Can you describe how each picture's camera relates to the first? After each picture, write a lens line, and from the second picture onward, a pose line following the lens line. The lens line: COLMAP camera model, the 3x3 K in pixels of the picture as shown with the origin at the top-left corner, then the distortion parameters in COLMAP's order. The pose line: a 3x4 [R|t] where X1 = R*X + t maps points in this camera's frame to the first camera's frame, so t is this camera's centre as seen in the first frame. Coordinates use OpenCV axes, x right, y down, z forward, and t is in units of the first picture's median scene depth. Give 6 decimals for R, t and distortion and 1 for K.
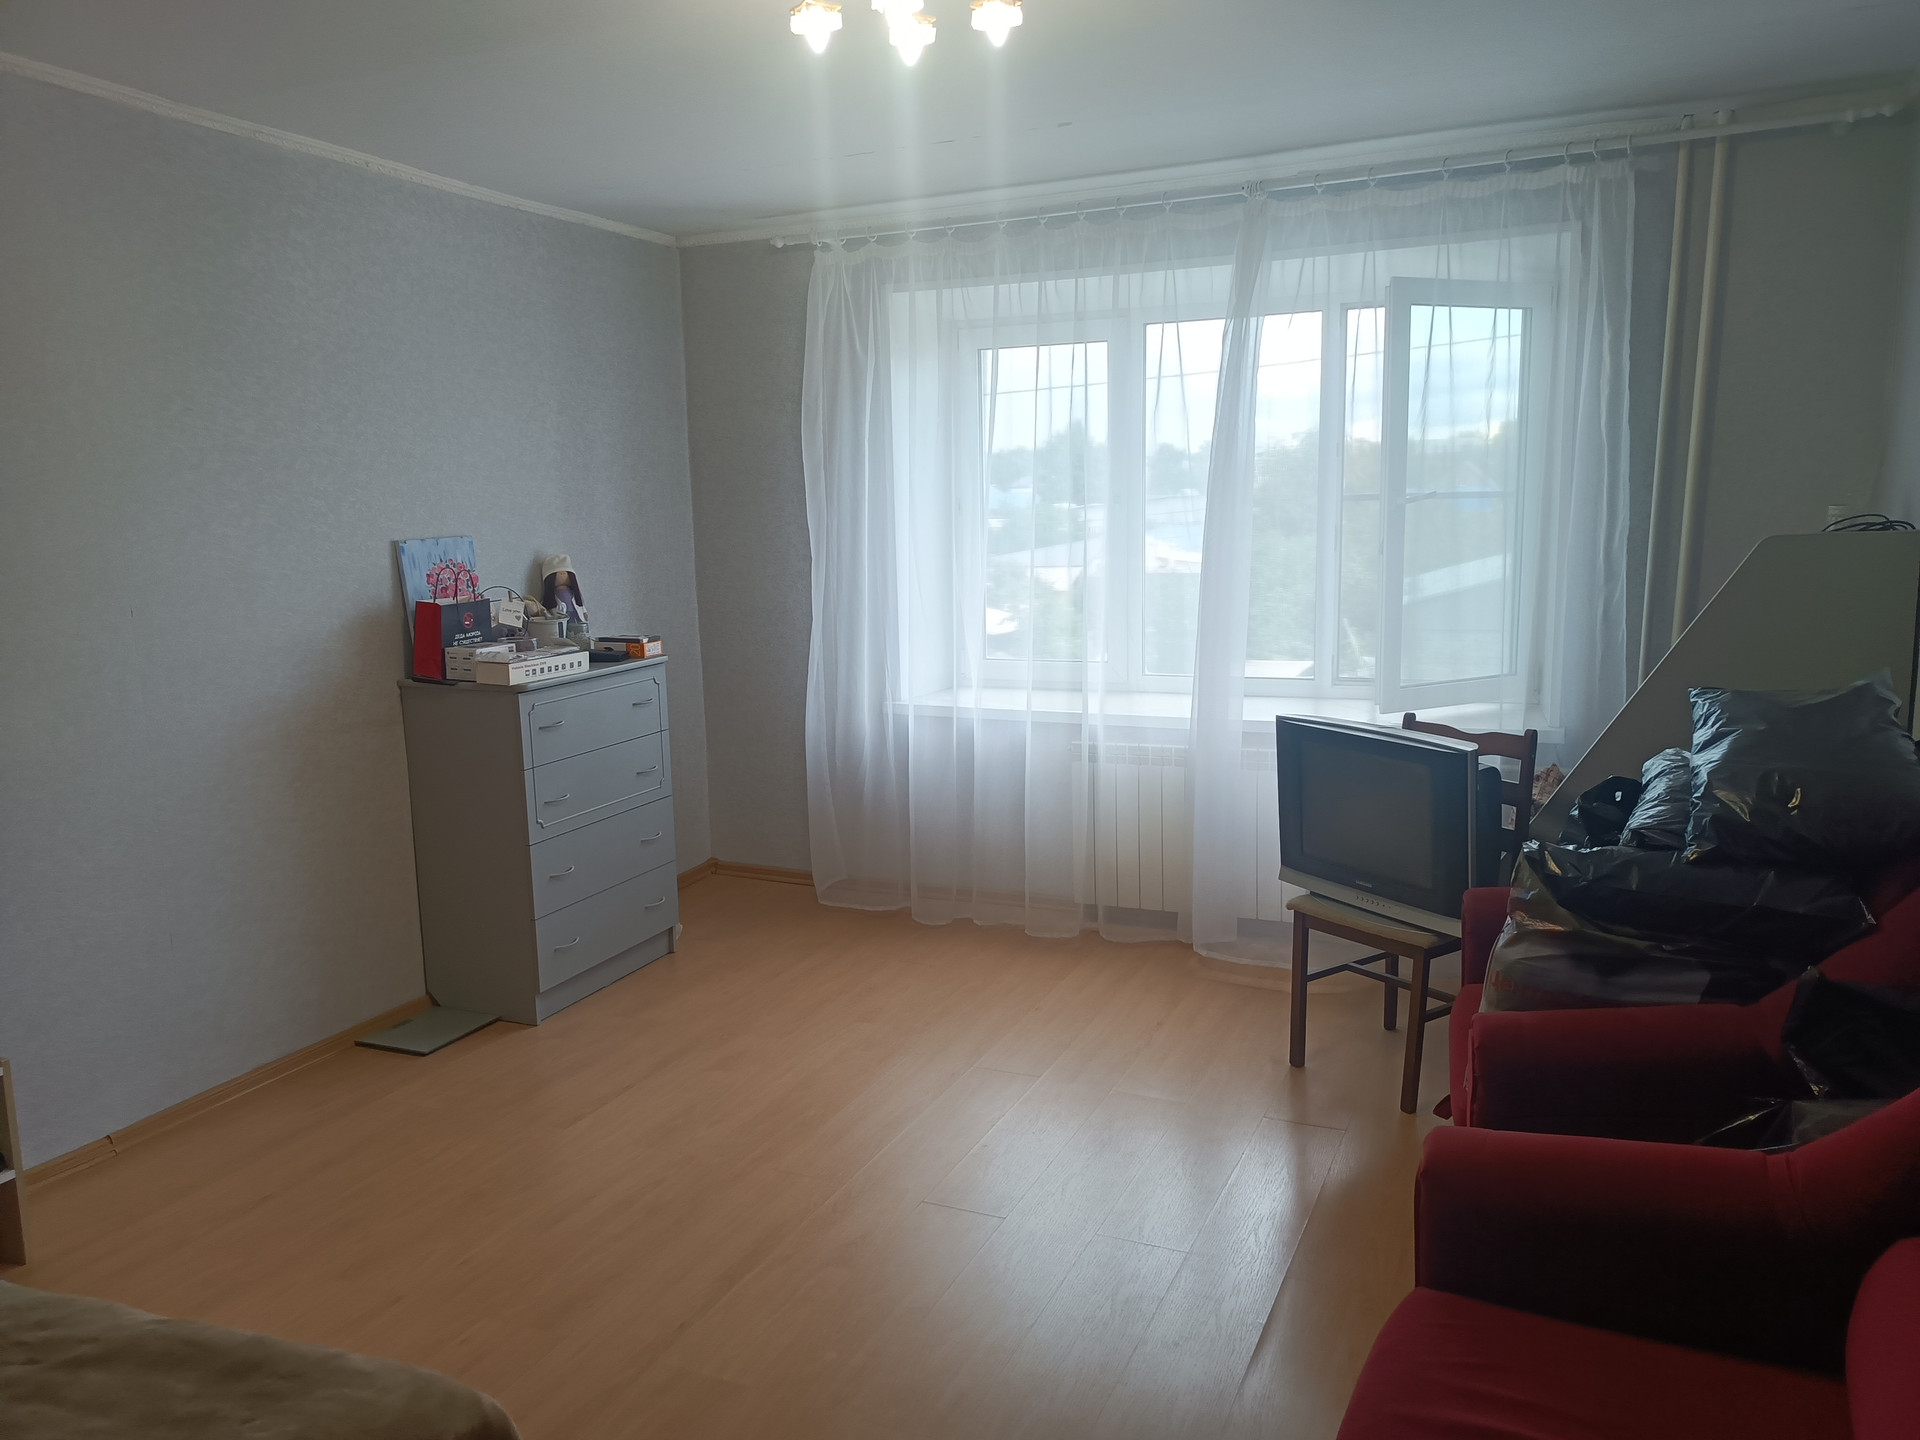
lens RADIAL K [[1393.6, 0, 960.0], [0, 1393.6, 720.0], [0, 0, 1]] dist [-0.039539, 0.000978]
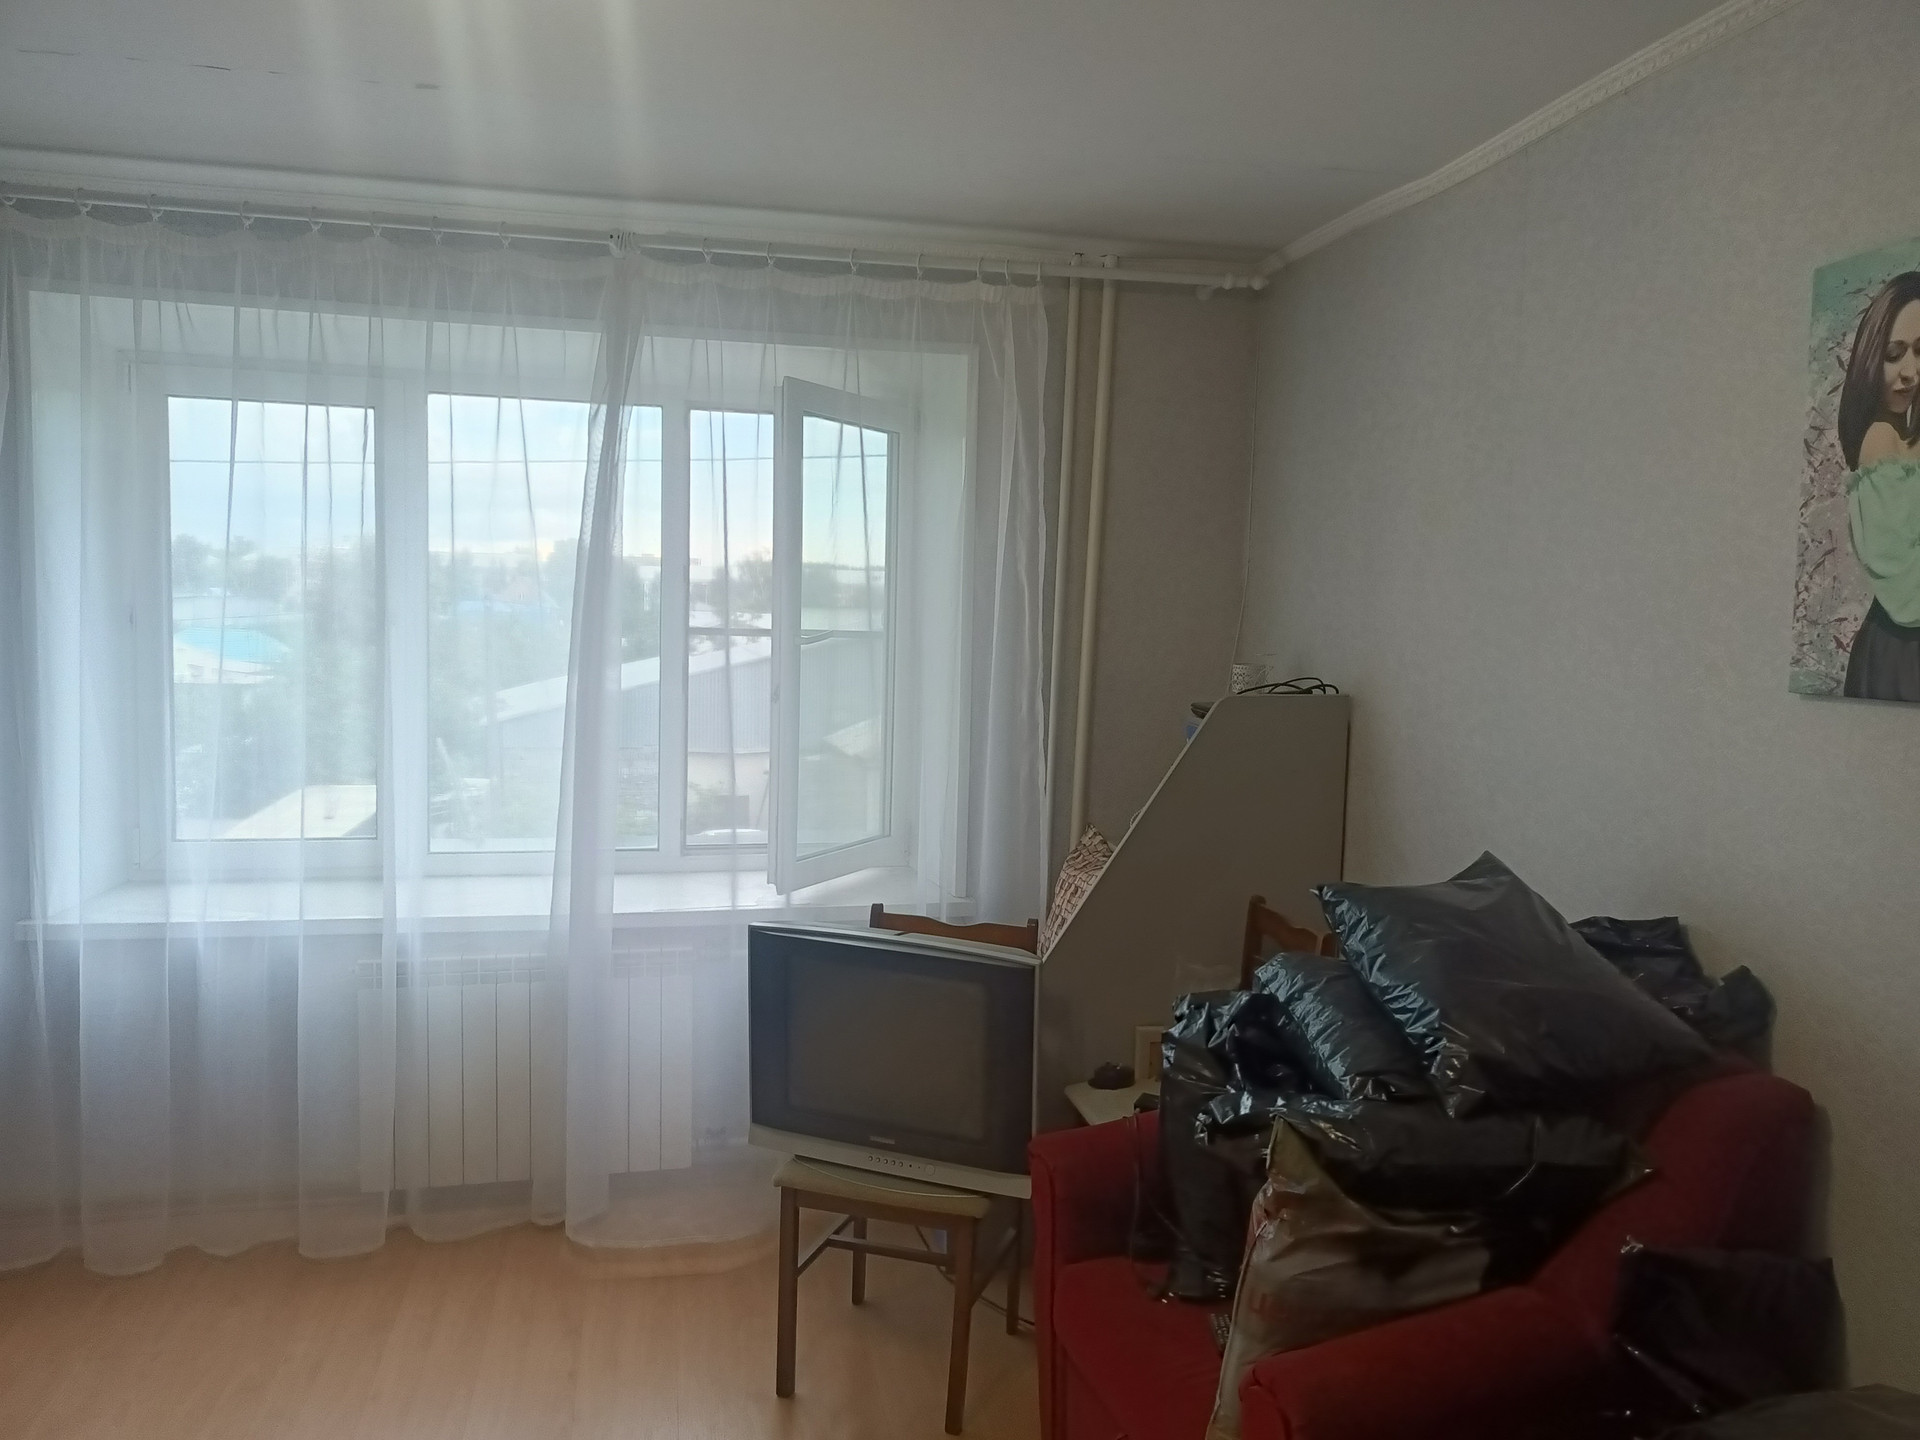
lens RADIAL K [[1420.1, 0, 954.4], [0, 1420.1, 718.5], [0, 0, 1]] dist [0.034672, -0.035983]
pose [[0.806209, 0.005637, 0.591605, -0.116931], [0.043574, 0.996673, -0.068877, -0.047078], [-0.590025, 0.081307, 0.803281, 0.251788]]
